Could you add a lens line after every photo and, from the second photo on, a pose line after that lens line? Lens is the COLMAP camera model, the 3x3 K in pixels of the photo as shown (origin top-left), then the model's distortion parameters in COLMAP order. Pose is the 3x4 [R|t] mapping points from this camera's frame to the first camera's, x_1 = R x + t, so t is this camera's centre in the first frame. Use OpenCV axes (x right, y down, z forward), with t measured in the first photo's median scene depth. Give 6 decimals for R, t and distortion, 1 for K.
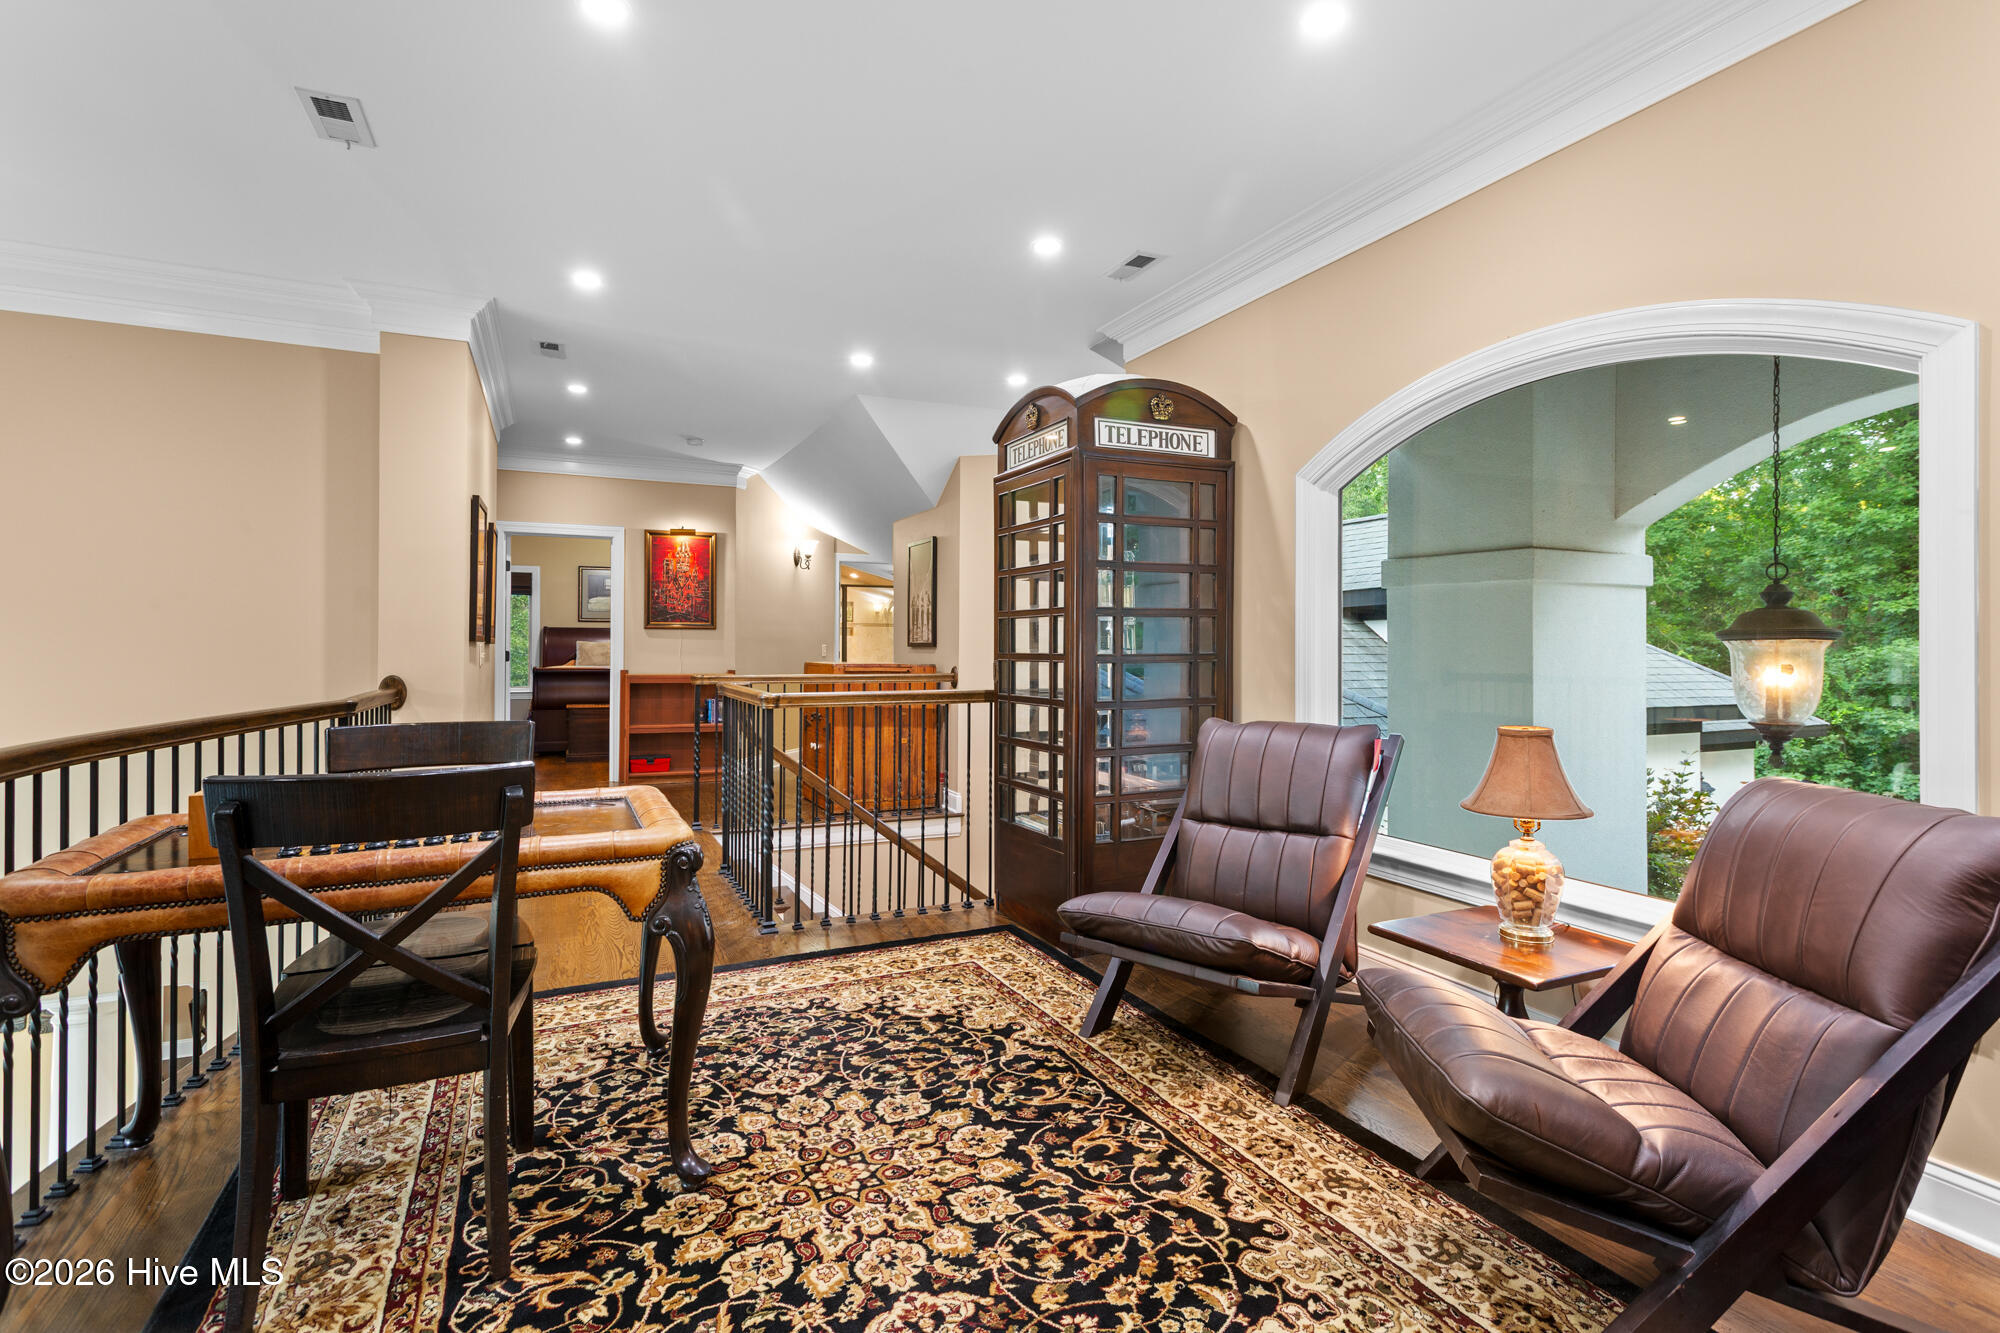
lens RADIAL K [[969.2, 0, 997.8], [0, 969.2, 632.1], [0, 0, 1]] dist [0.006789, 0.001969]
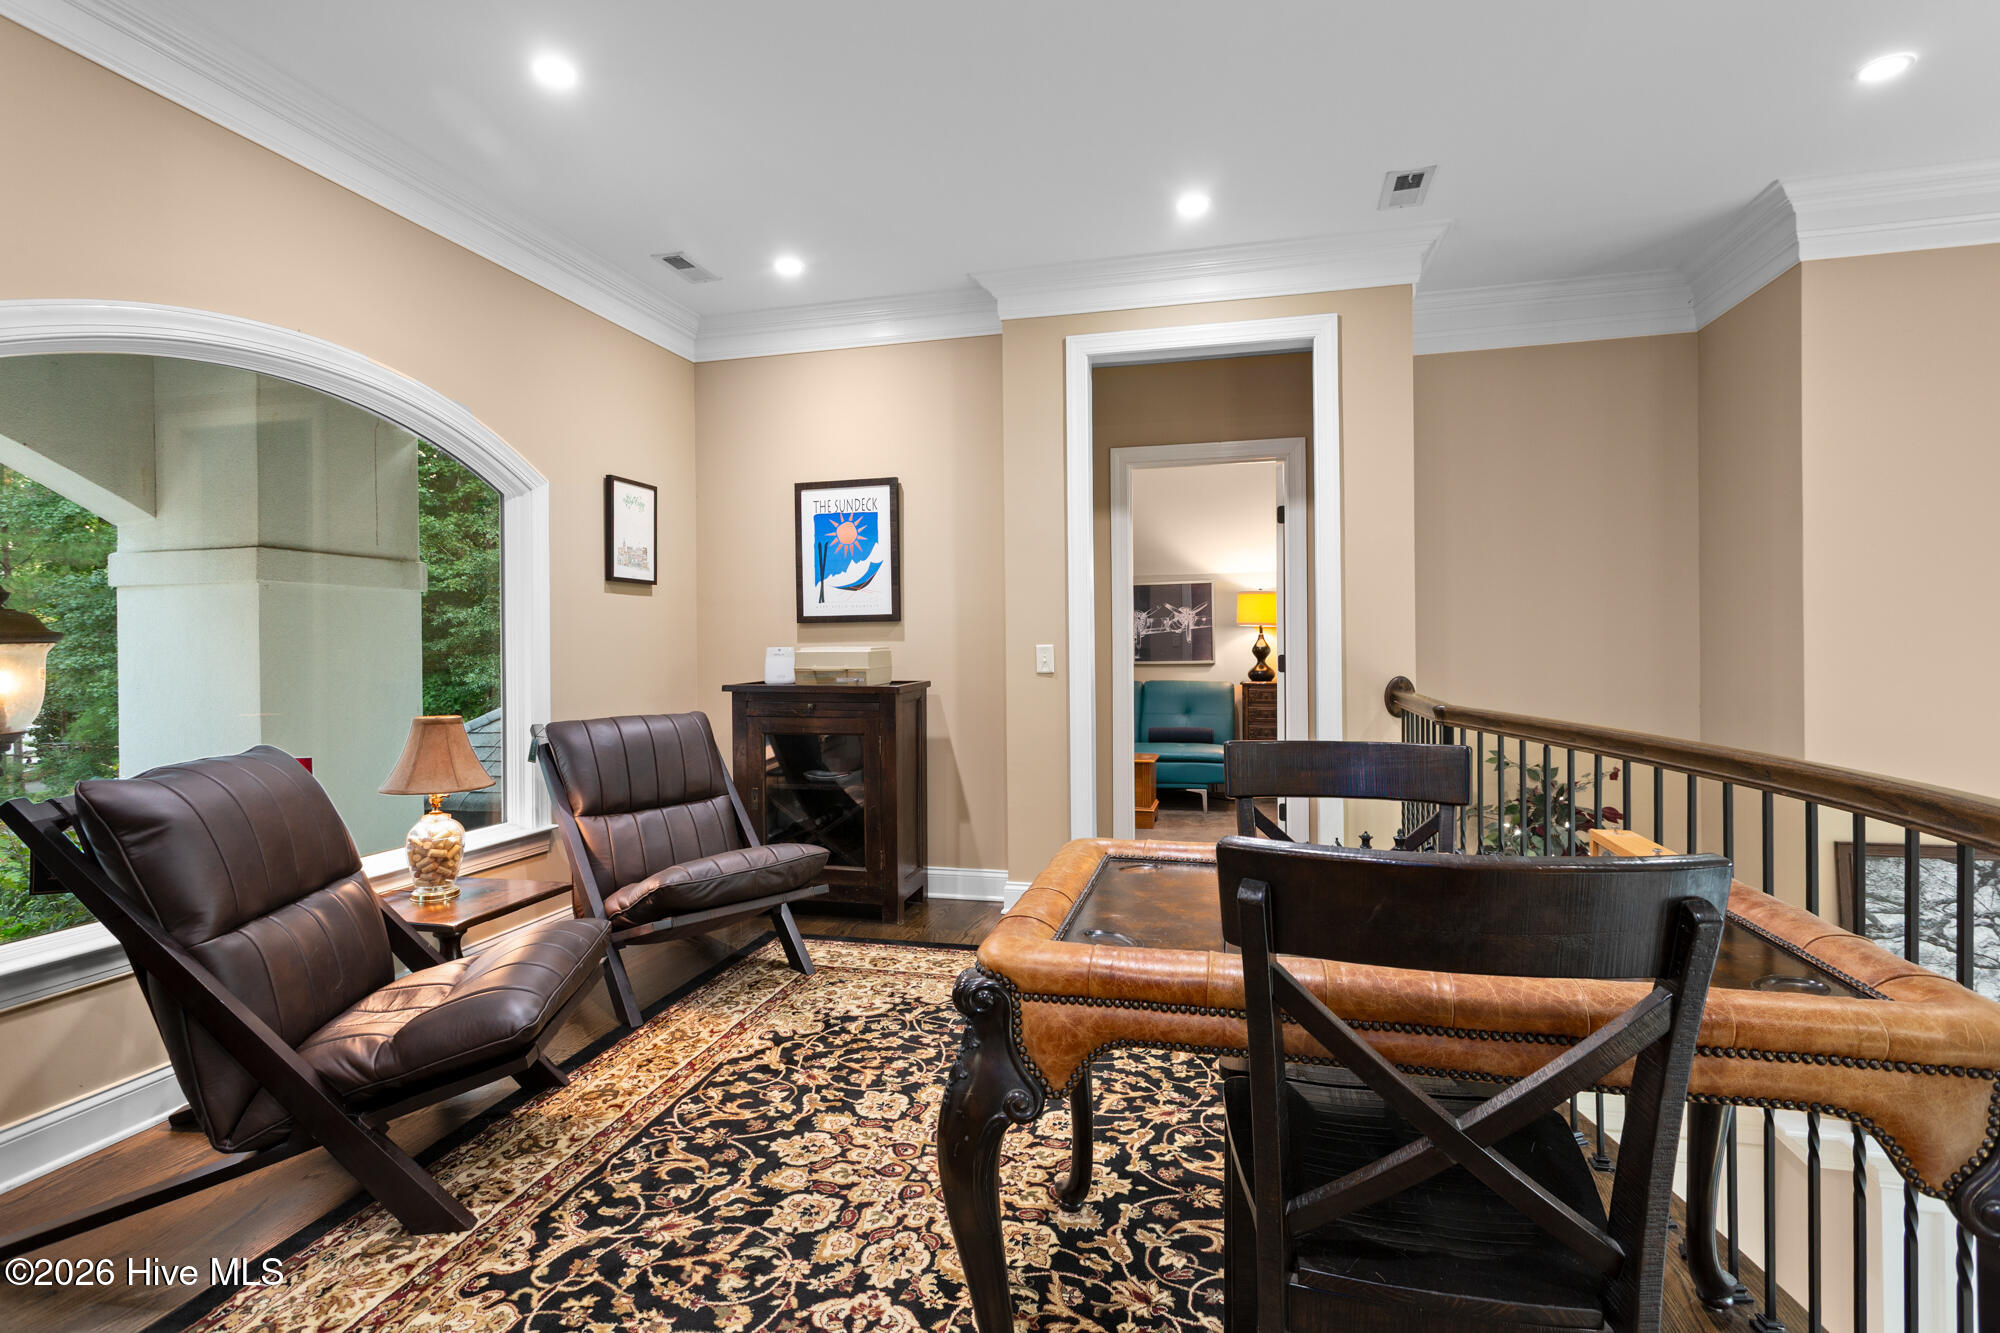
lens RADIAL K [[969.2, 0, 998.1], [0, 969.2, 659.2], [0, 0, 1]] dist [0.006789, 0.001969]
pose [[-0.777767, -0.004992, 0.628533, -0.832467], [-0.001205, 0.999978, 0.006450, 0.023306], [-0.628552, 0.004259, -0.777756, 1.738609]]
